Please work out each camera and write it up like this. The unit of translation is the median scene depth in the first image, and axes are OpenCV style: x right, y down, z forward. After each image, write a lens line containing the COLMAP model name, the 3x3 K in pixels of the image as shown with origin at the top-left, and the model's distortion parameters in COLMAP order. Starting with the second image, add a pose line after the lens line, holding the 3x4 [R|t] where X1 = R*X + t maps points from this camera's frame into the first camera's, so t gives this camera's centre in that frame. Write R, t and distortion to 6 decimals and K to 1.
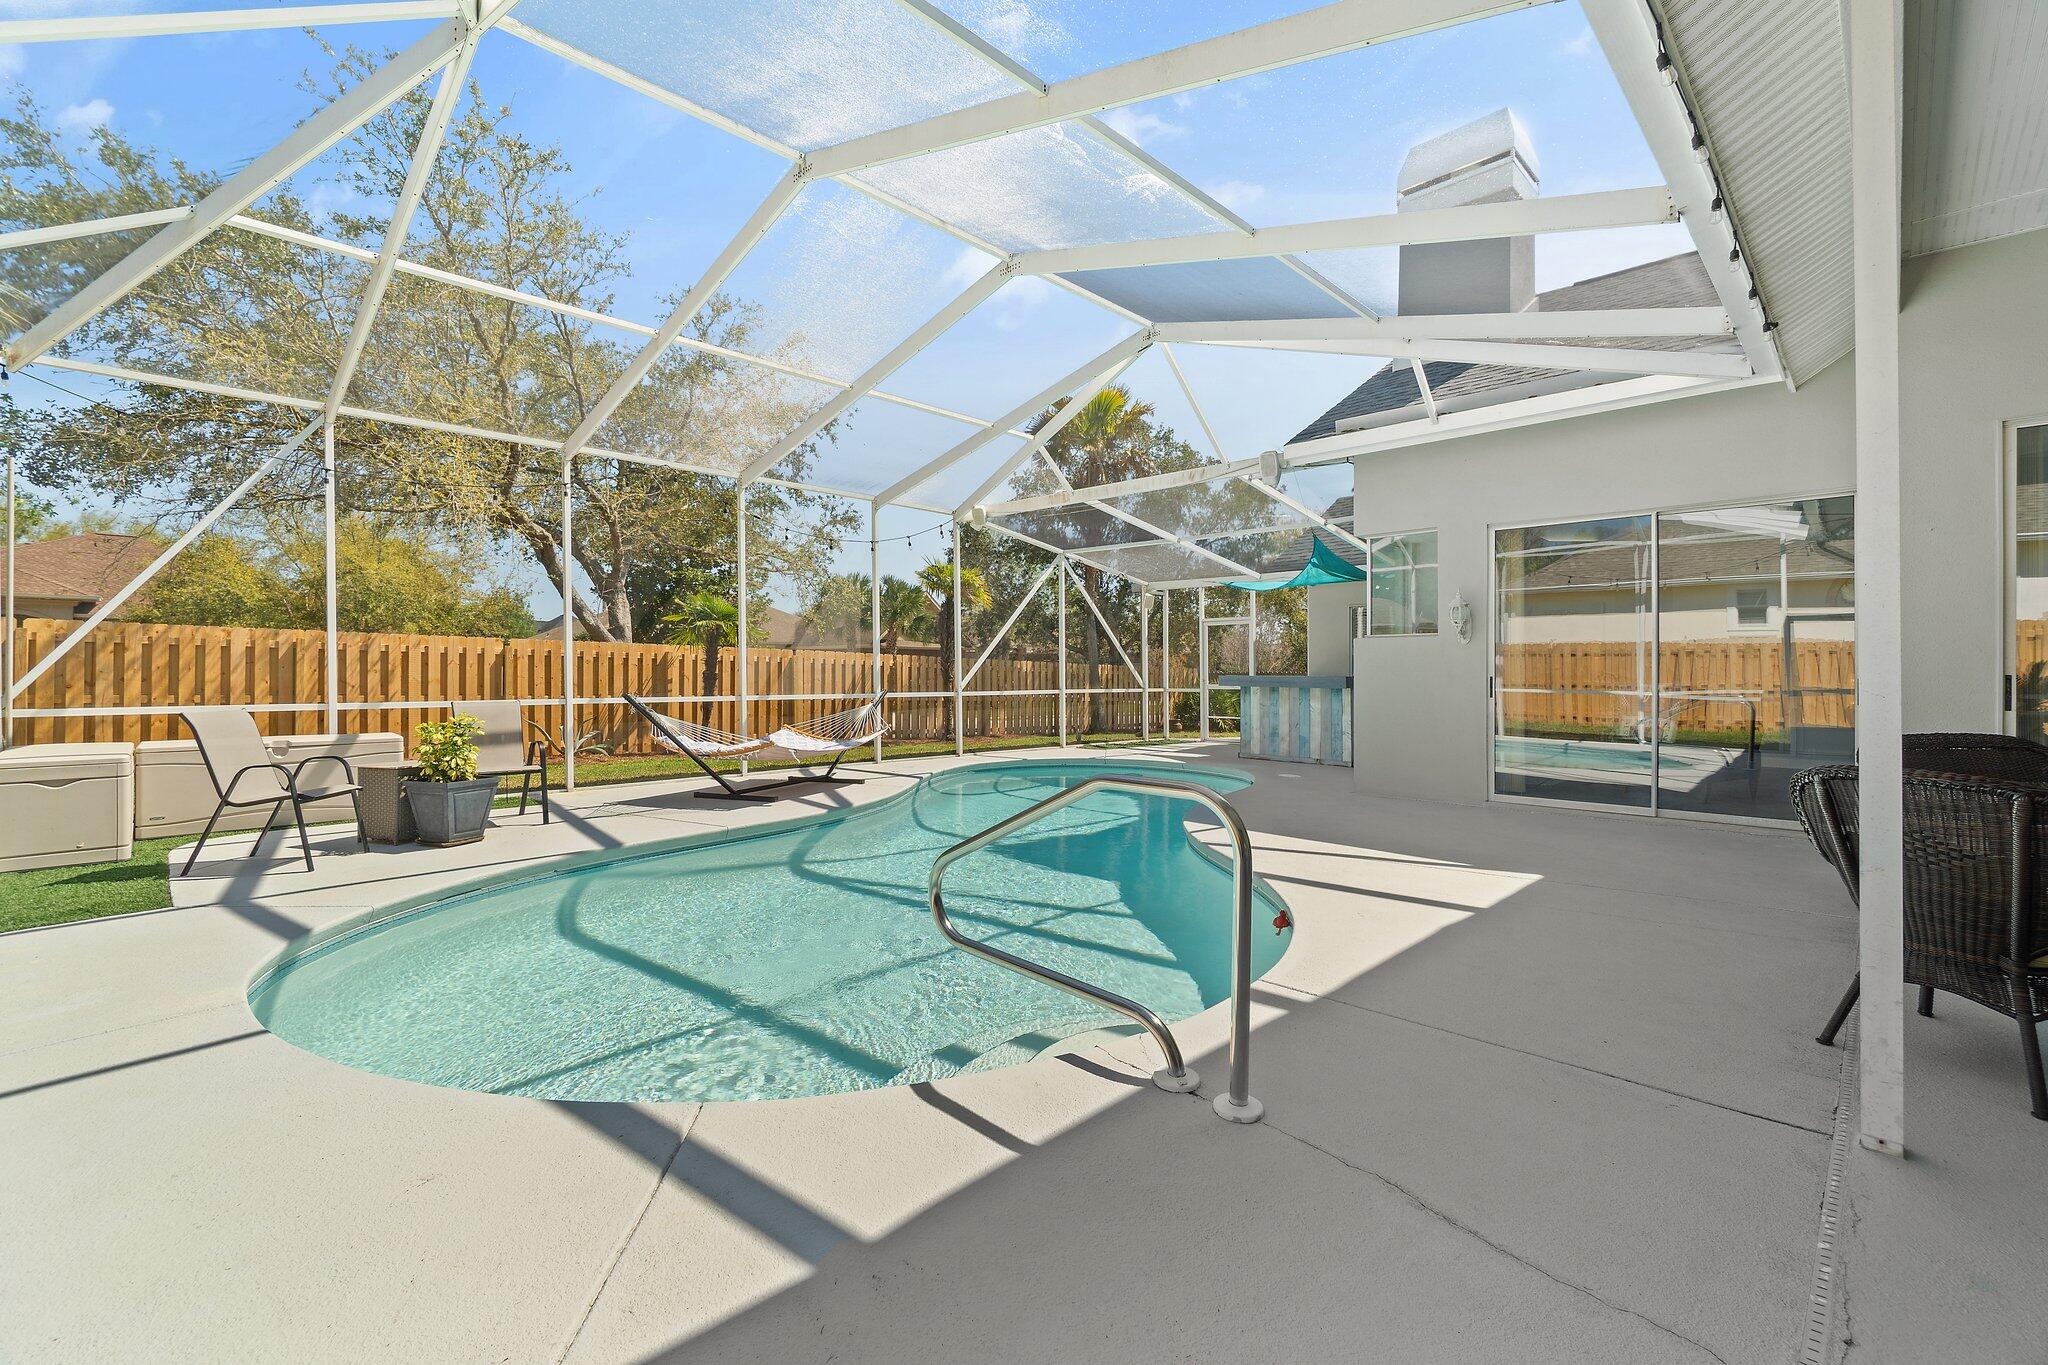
lens RADIAL K [[894.7, 0, 1031.4], [0, 894.7, 672.5], [0, 0, 1]] dist [0.002768, 0.000118]
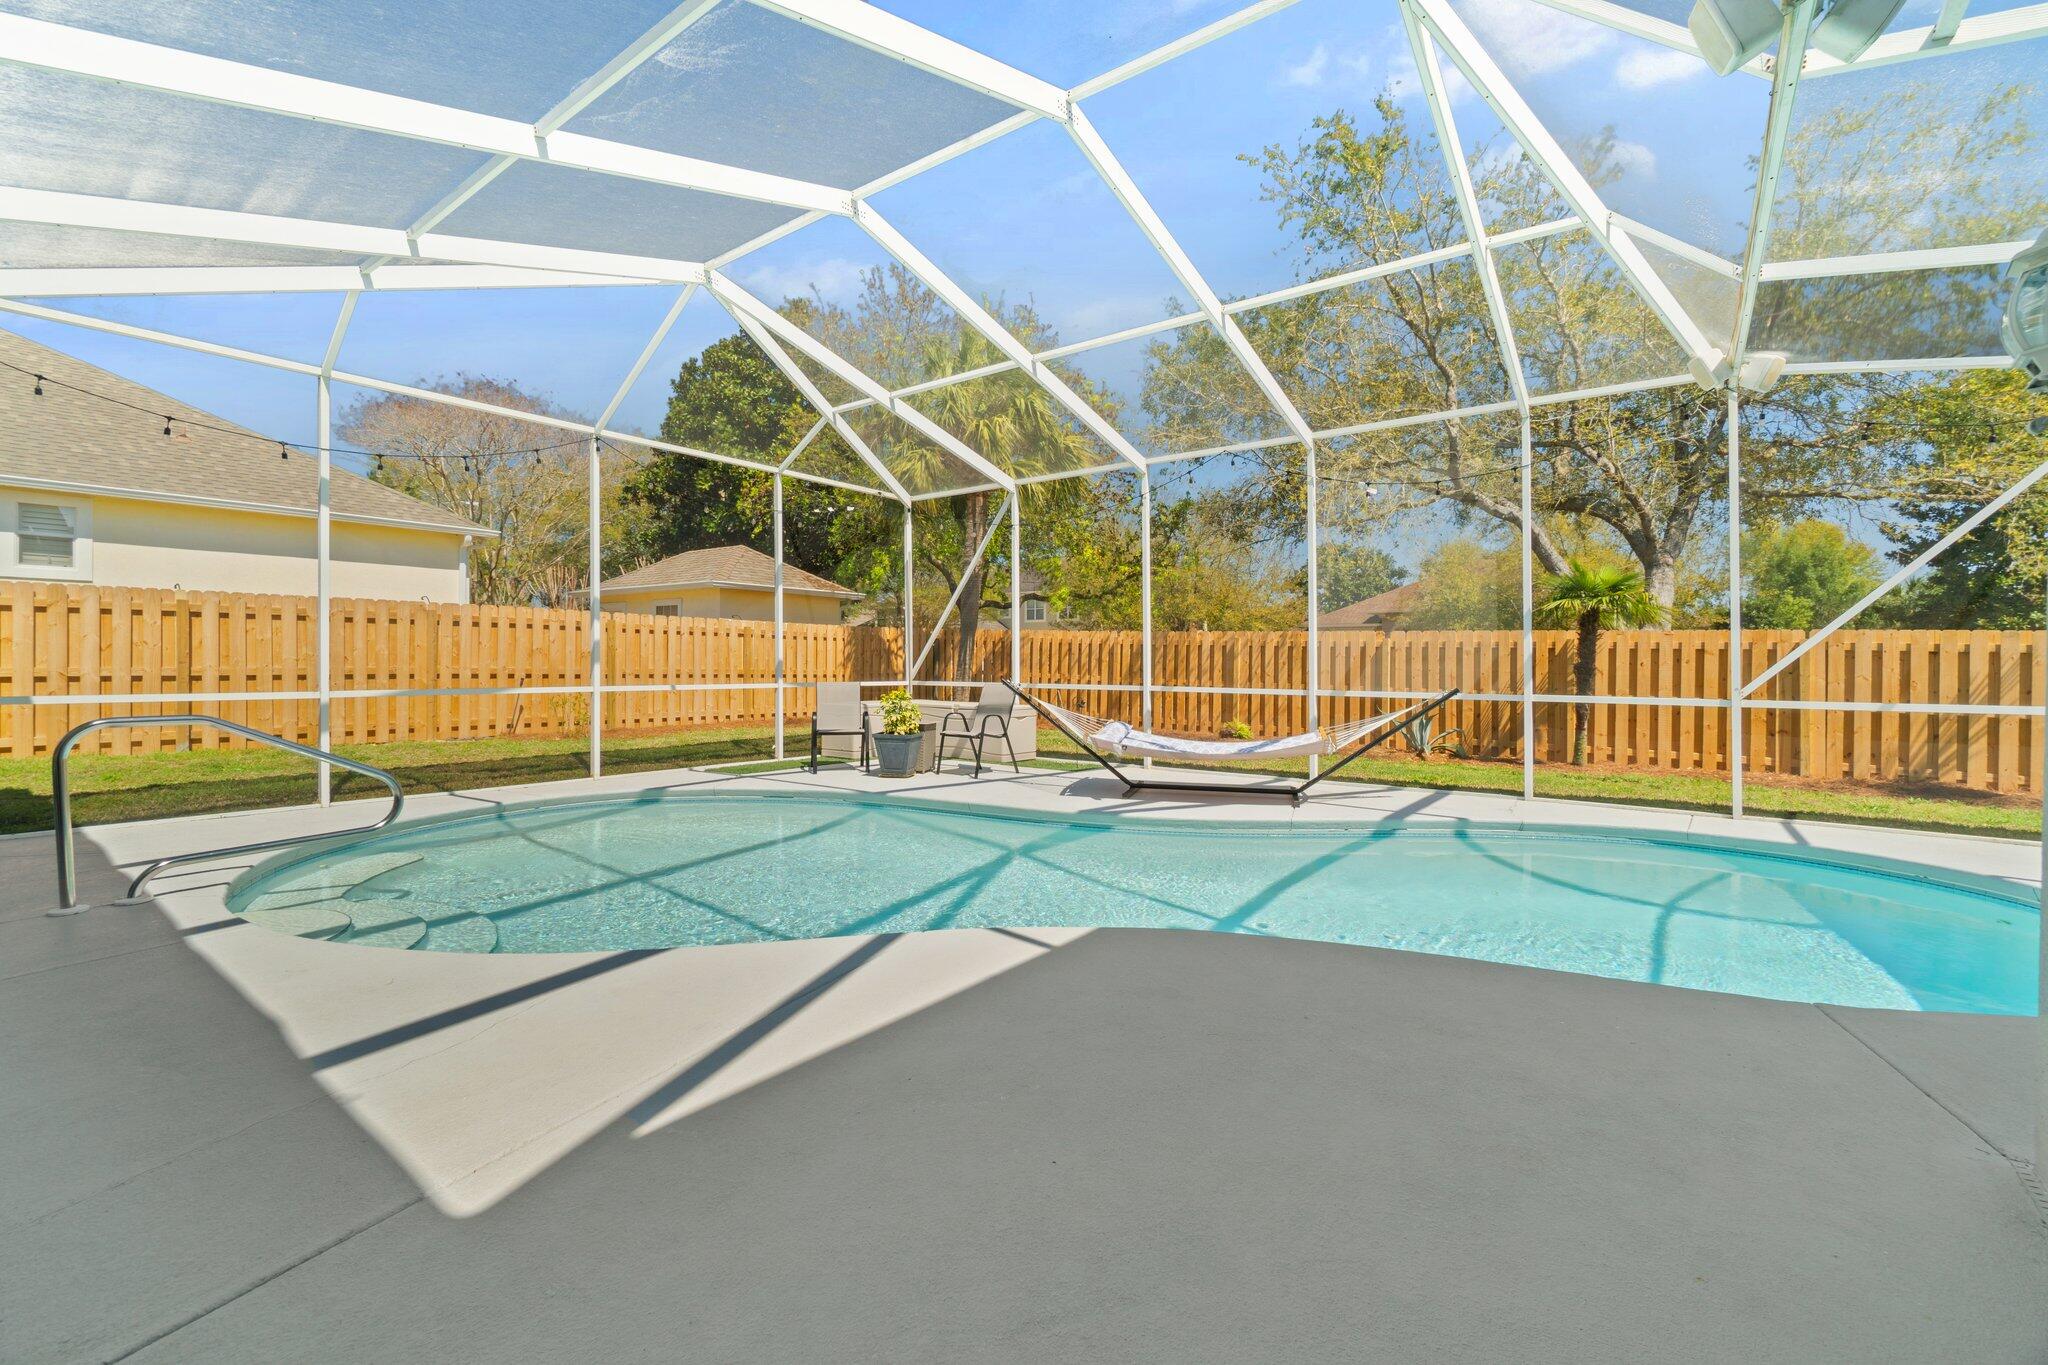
lens RADIAL K [[874.5, 0, 1037.5], [0, 874.5, 674.4], [0, 0, 1]] dist [-0.001701, -0.000027]
pose [[0.125327, 0.010789, -0.992057, 0.373286], [-0.005262, 0.999934, 0.010209, 0.003290], [0.992102, 0.003941, 0.125376, 0.521841]]
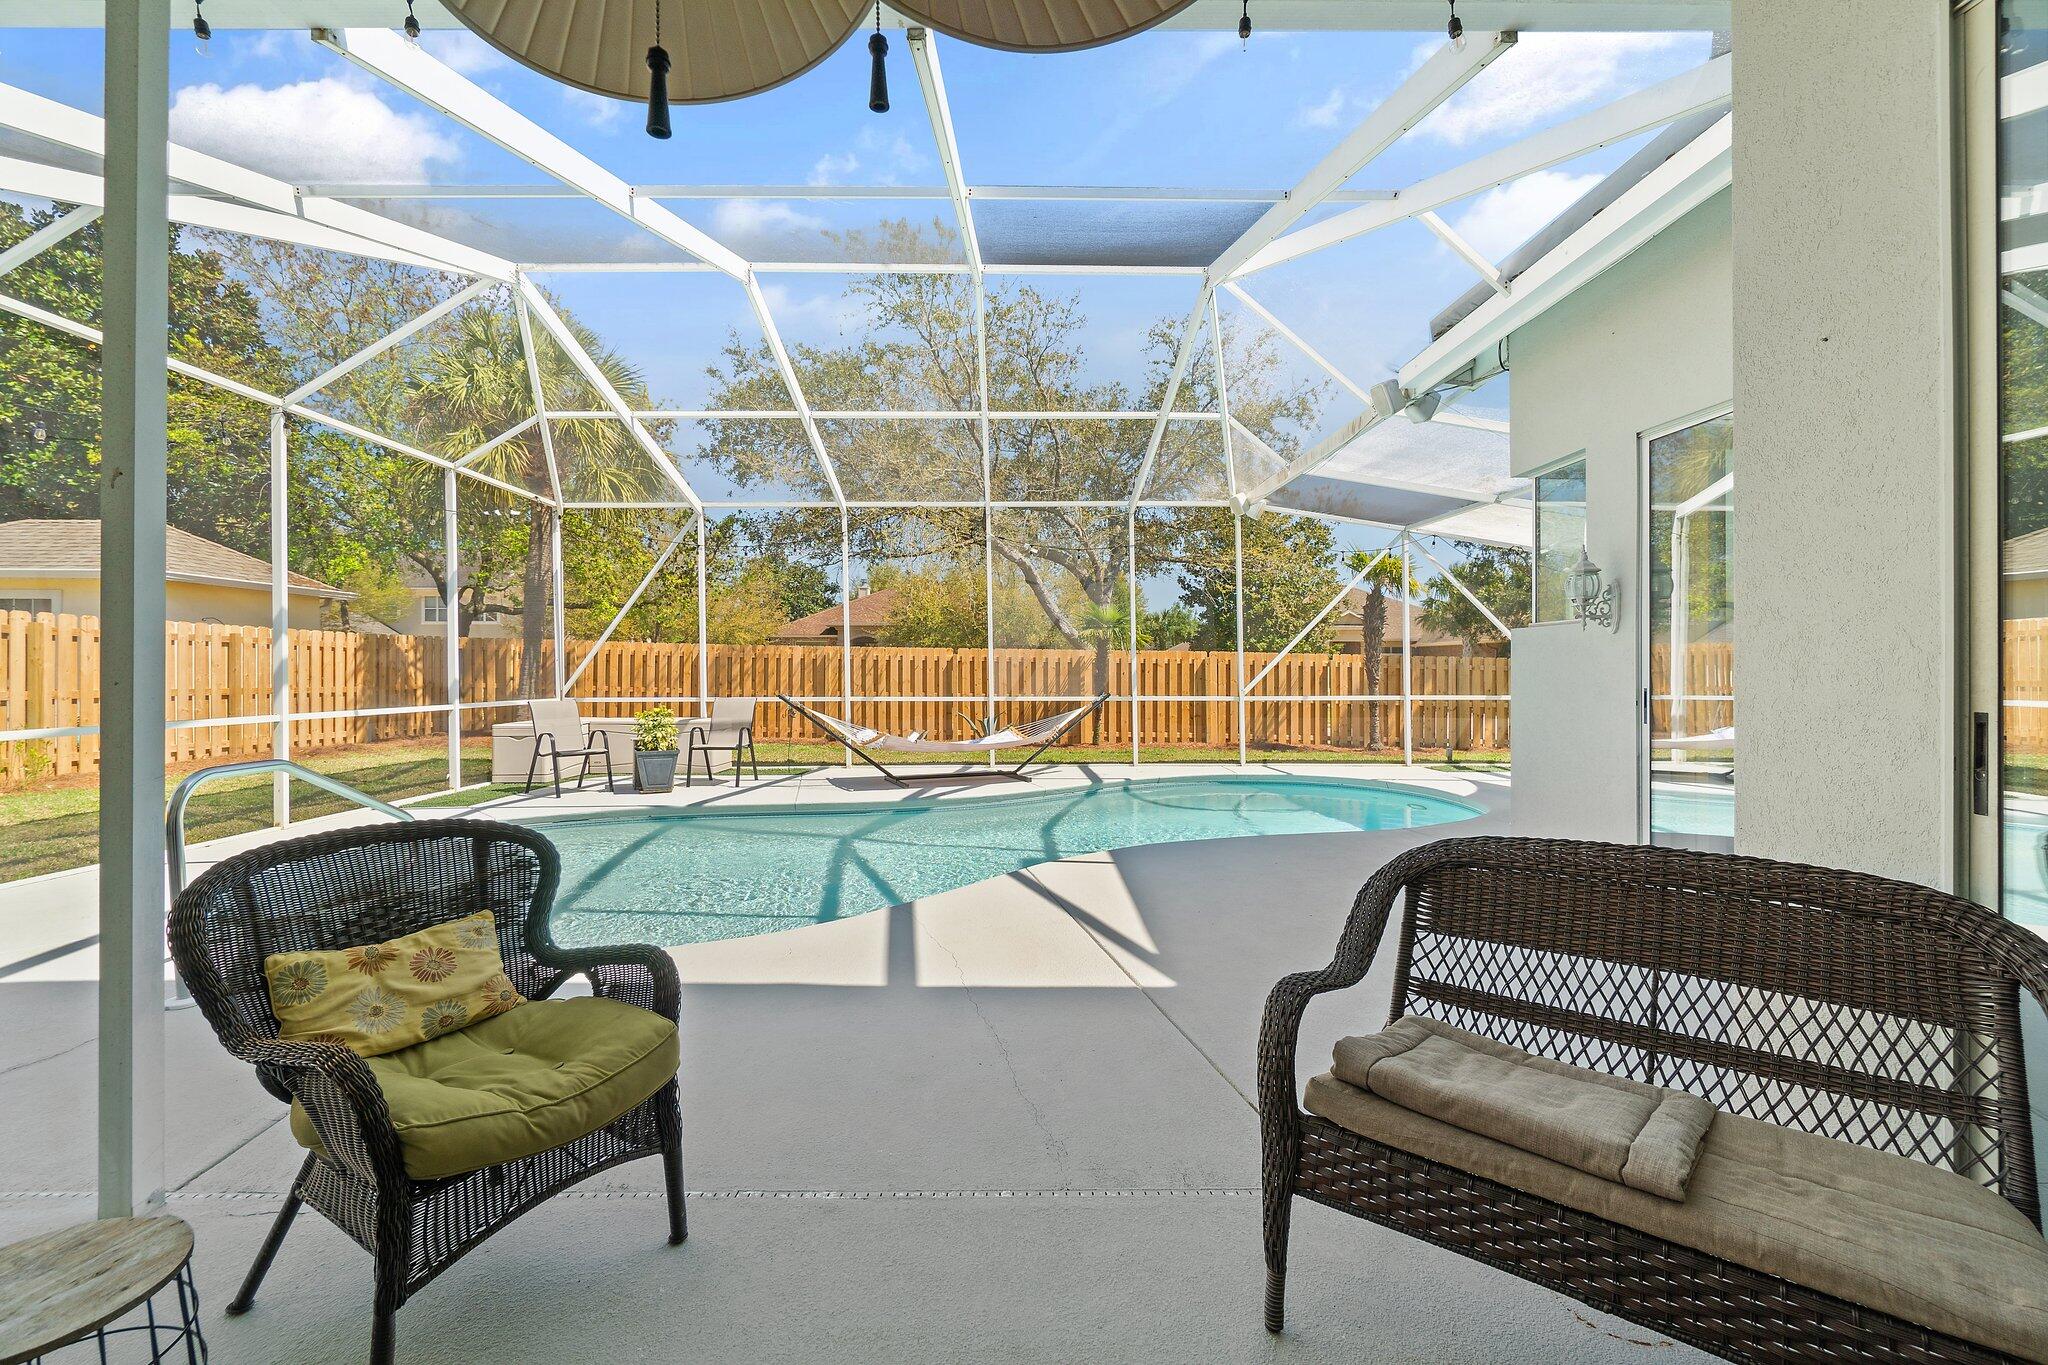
lens RADIAL K [[874.5, 0, 1027.5], [0, 874.5, 677.1], [0, 0, 1]] dist [-0.001701, -0.000027]
pose [[0.706060, 0.000357, -0.708152, 0.384395], [0.004019, 0.999982, 0.004511, -0.002375], [0.708140, -0.006031, 0.706046, 0.219868]]
